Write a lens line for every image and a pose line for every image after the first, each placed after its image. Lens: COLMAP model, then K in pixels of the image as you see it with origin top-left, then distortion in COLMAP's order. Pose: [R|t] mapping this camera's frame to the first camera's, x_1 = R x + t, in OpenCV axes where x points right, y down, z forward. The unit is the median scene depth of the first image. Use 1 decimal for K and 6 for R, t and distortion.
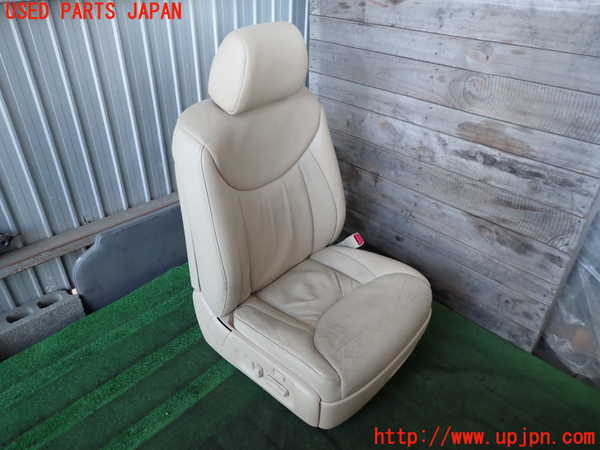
lens RADIAL K [[436.6, 0, 300.0], [0, 436.6, 225.0], [0, 0, 1]] dist [-0.004807, -0.004284]
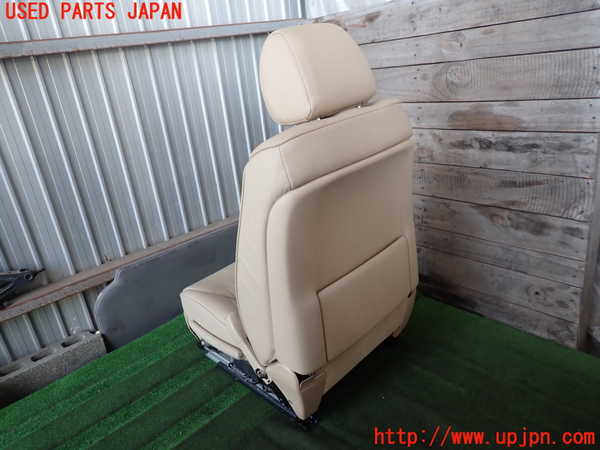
lens RADIAL K [[436.6, 0, 300.0], [0, 436.6, 225.0], [0, 0, 1]] dist [-0.004807, -0.004284]
pose [[0.989750, -0.107960, -0.093486, 0.084767], [0.086527, 0.974112, -0.208850, 0.193873], [0.113613, 0.198620, 0.973469, 0.018044]]
